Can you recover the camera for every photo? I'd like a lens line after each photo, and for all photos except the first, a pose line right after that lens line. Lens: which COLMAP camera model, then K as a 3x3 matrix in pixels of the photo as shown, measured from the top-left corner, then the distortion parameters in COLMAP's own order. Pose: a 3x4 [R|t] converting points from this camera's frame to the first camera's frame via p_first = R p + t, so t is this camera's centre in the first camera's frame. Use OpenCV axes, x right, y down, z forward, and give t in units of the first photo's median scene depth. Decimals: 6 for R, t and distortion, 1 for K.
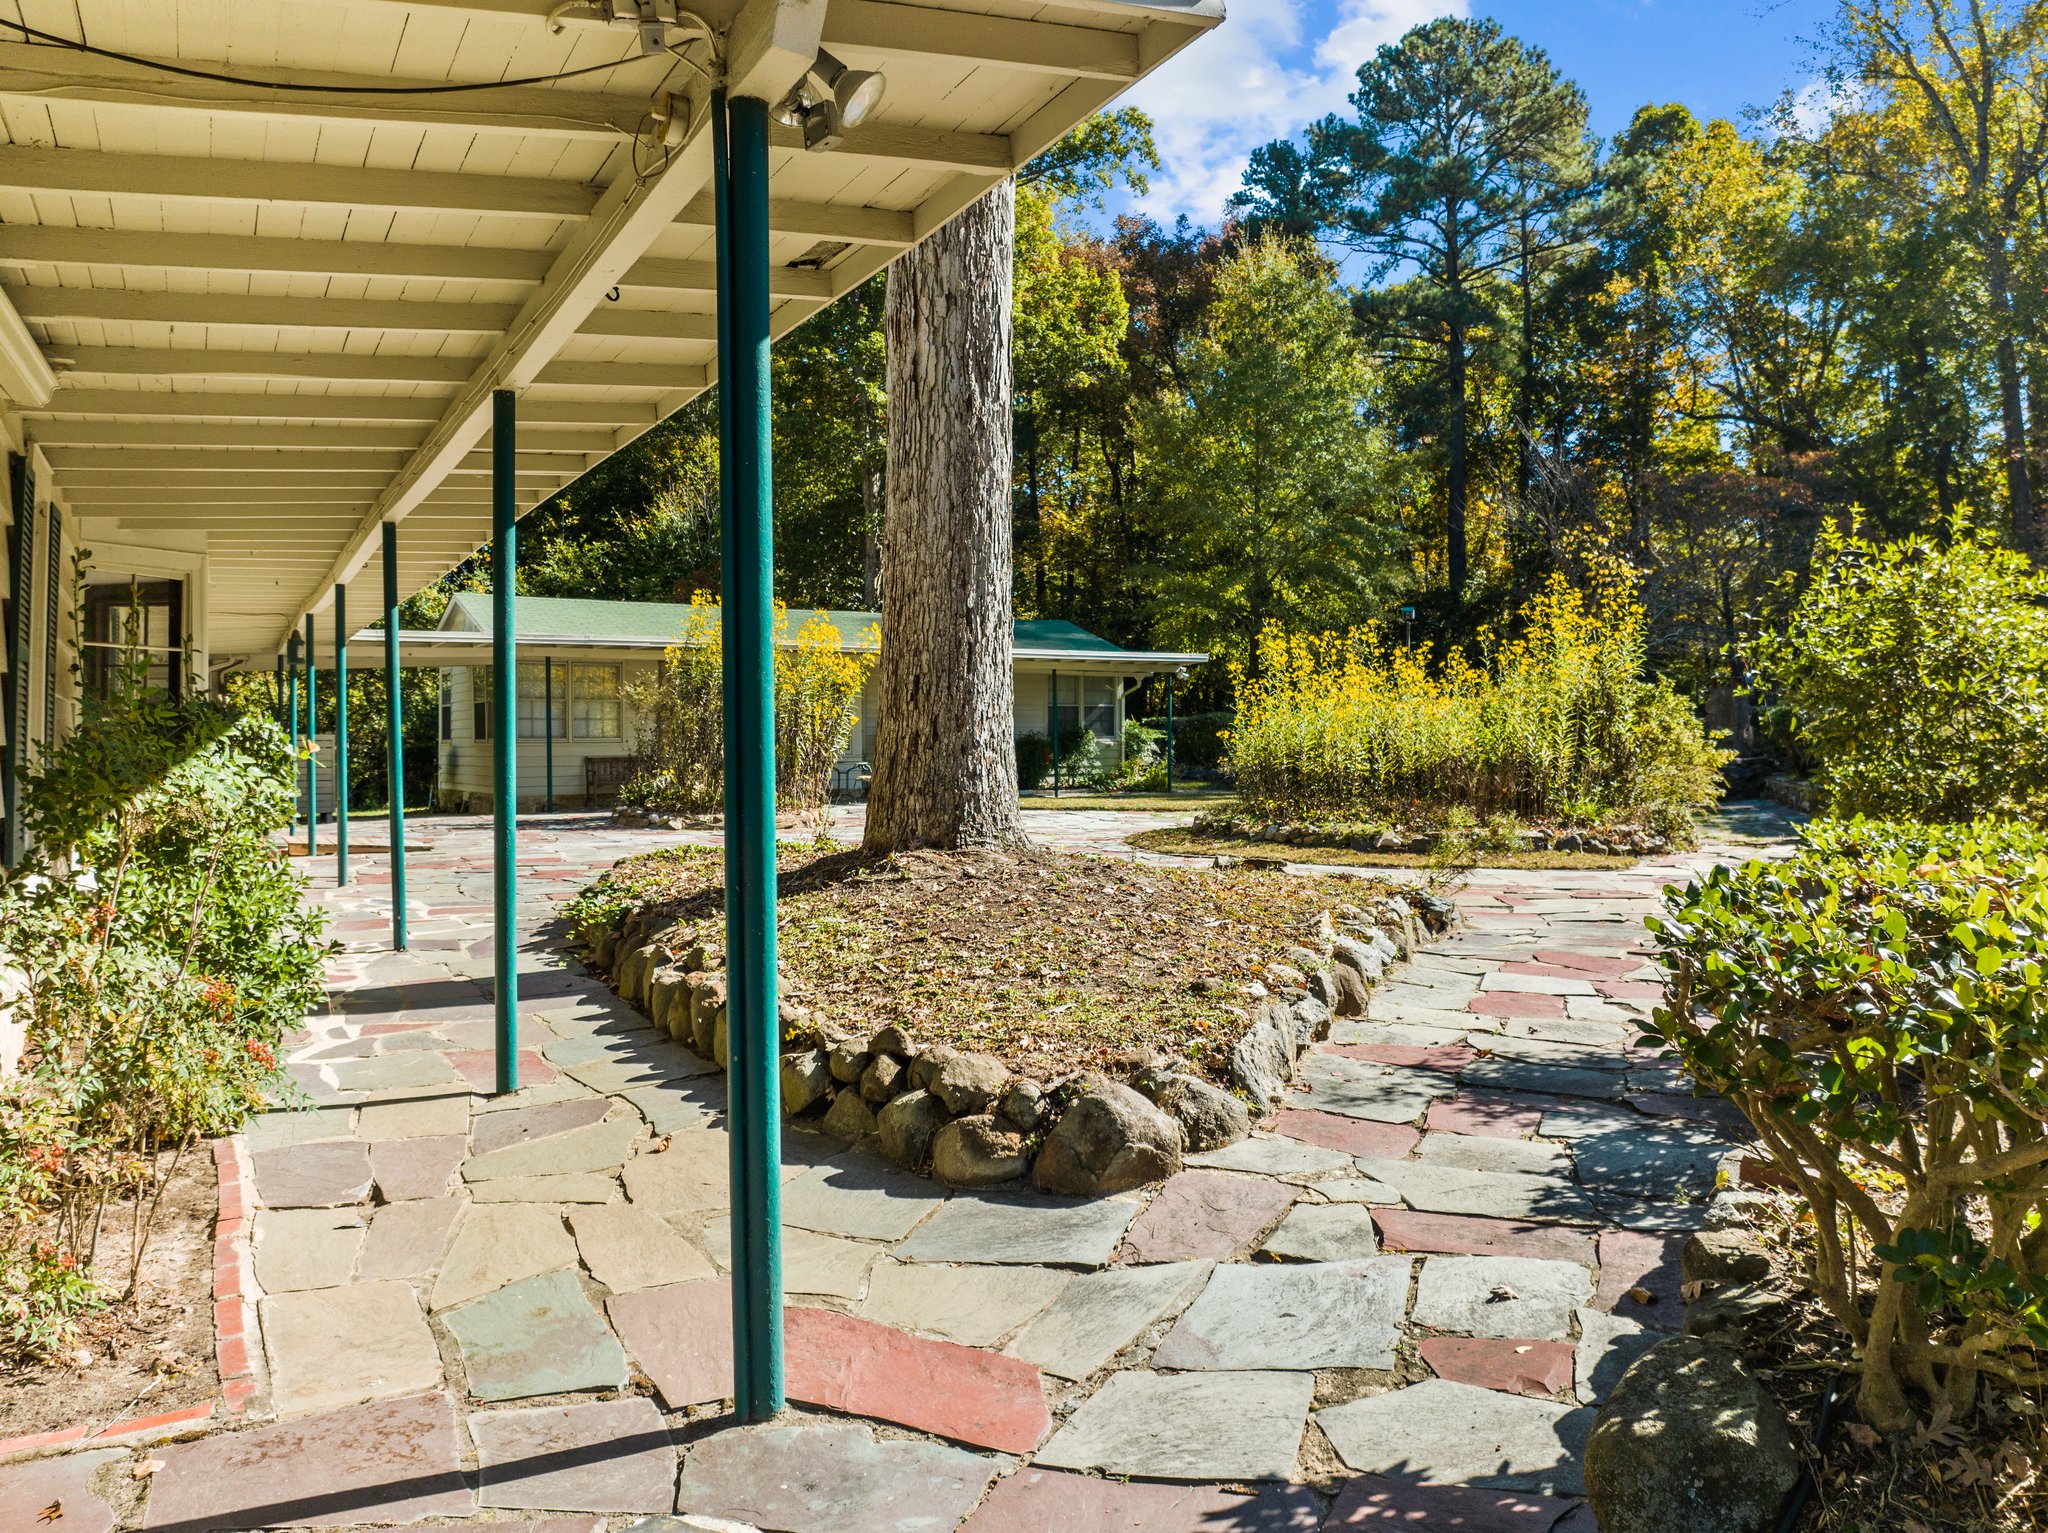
lens RADIAL K [[1438.5, 0, 1027.1], [0, 1438.5, 756.7], [0, 0, 1]] dist [-0.047458, 0.012104]
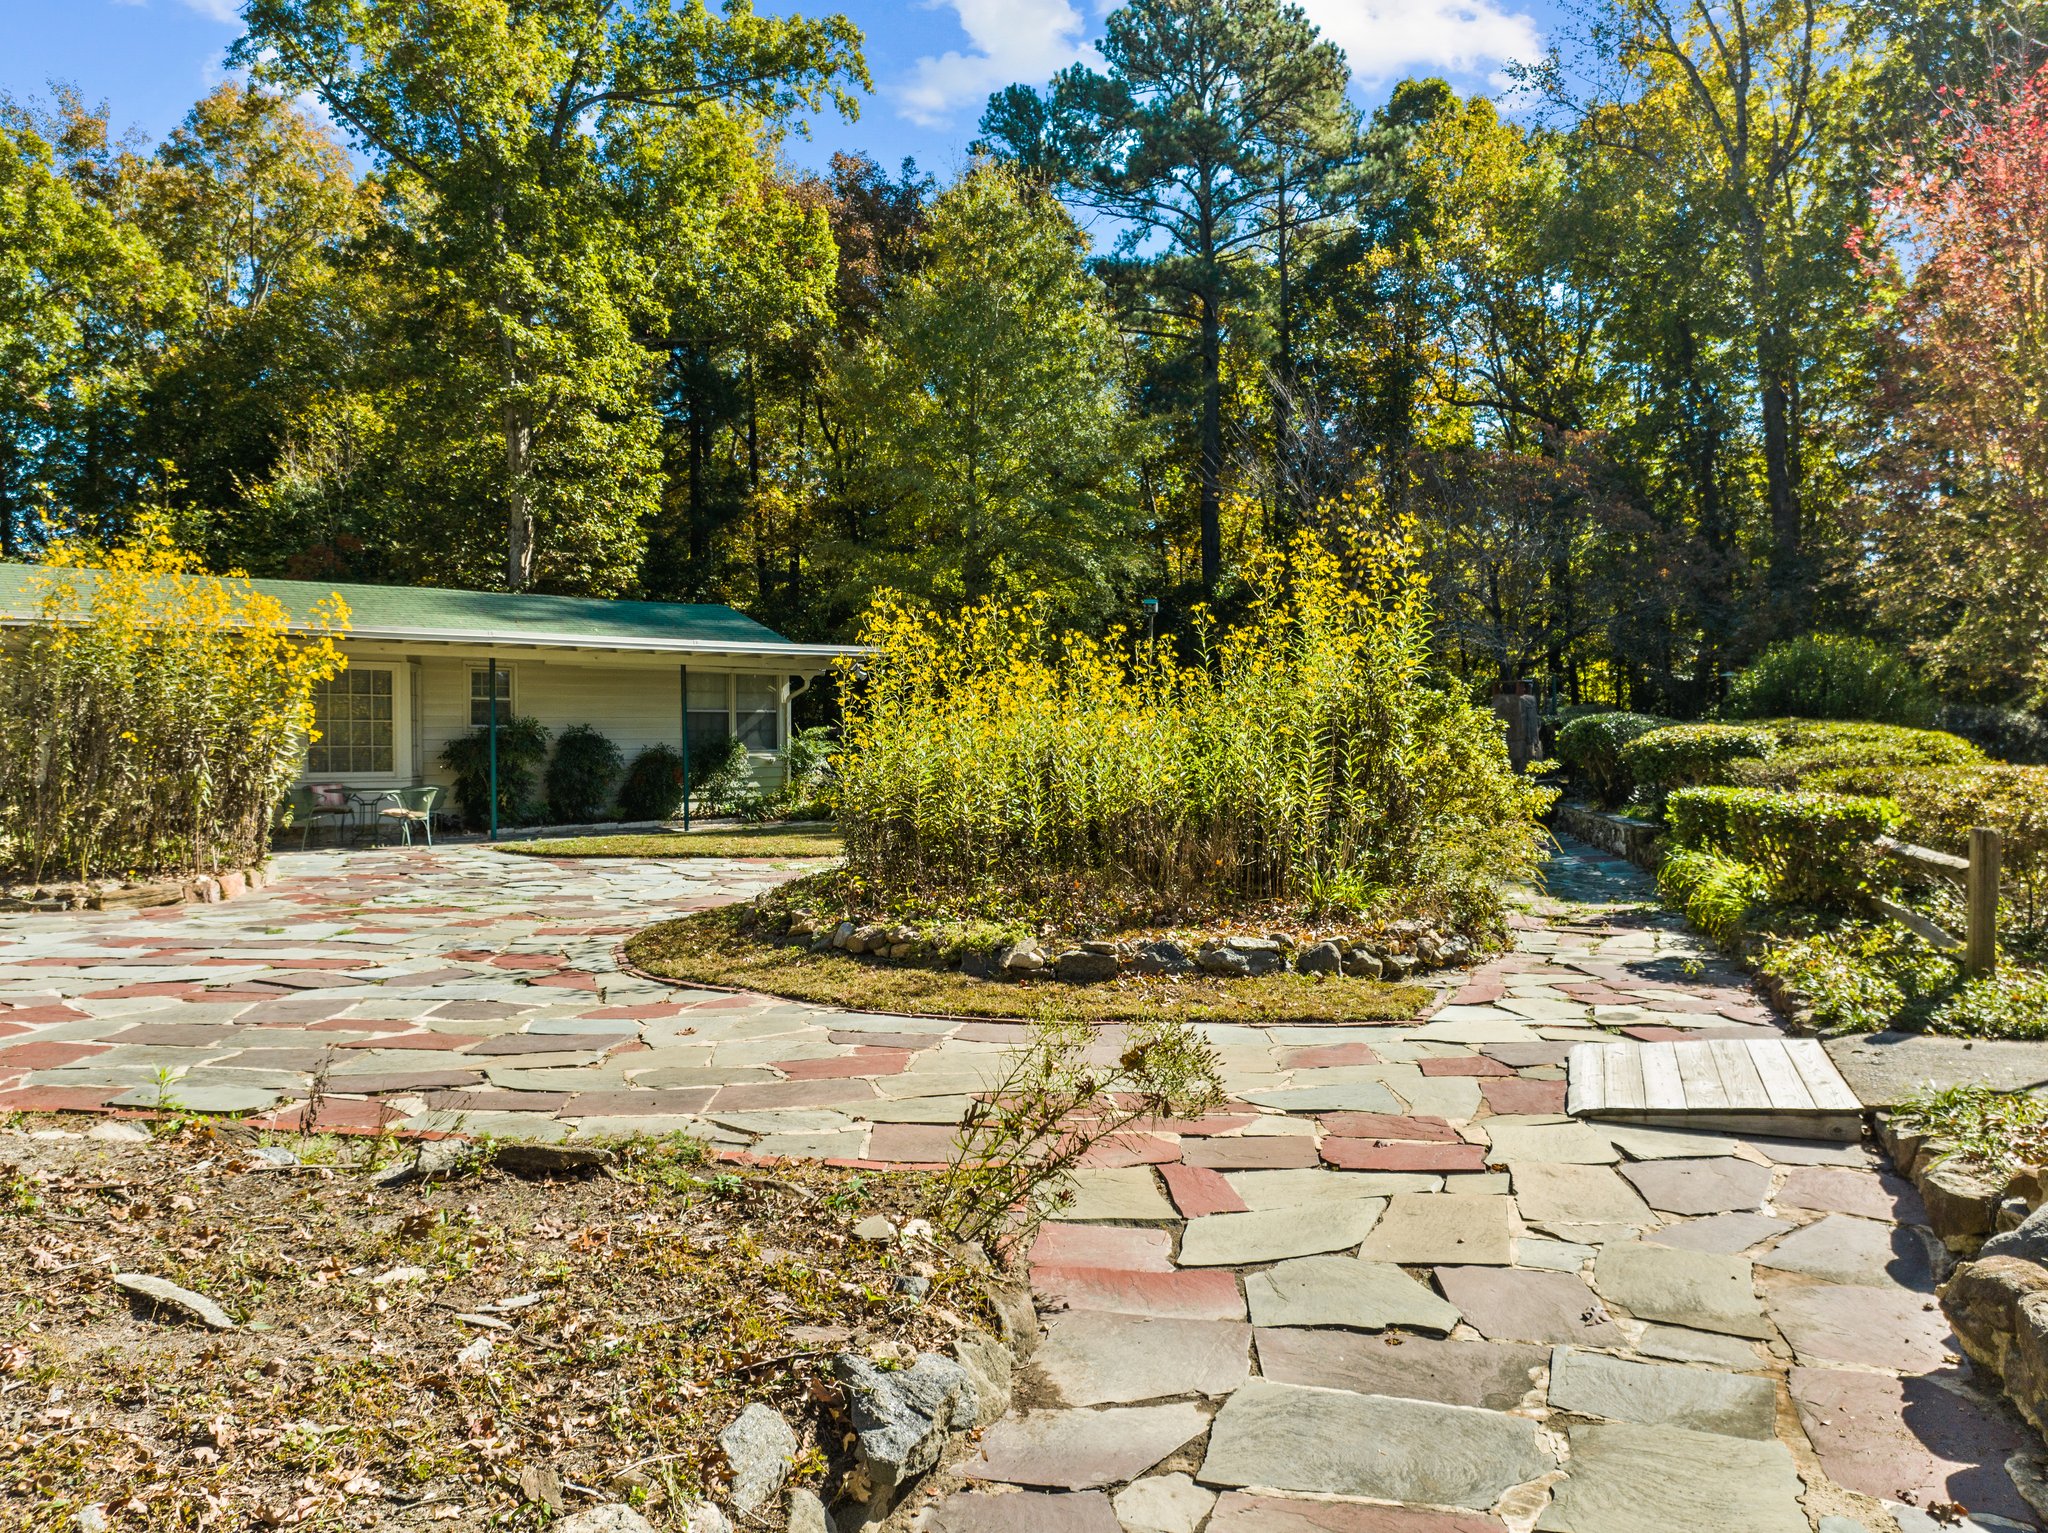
lens RADIAL K [[1438.5, 0, 1024.7], [0, 1438.5, 757.0], [0, 0, 1]] dist [-0.047458, 0.012104]
pose [[0.988111, -0.001566, 0.153735, 0.047011], [0.001453, 0.999999, 0.000848, -0.006863], [-0.153736, -0.000615, 0.988112, 0.121263]]
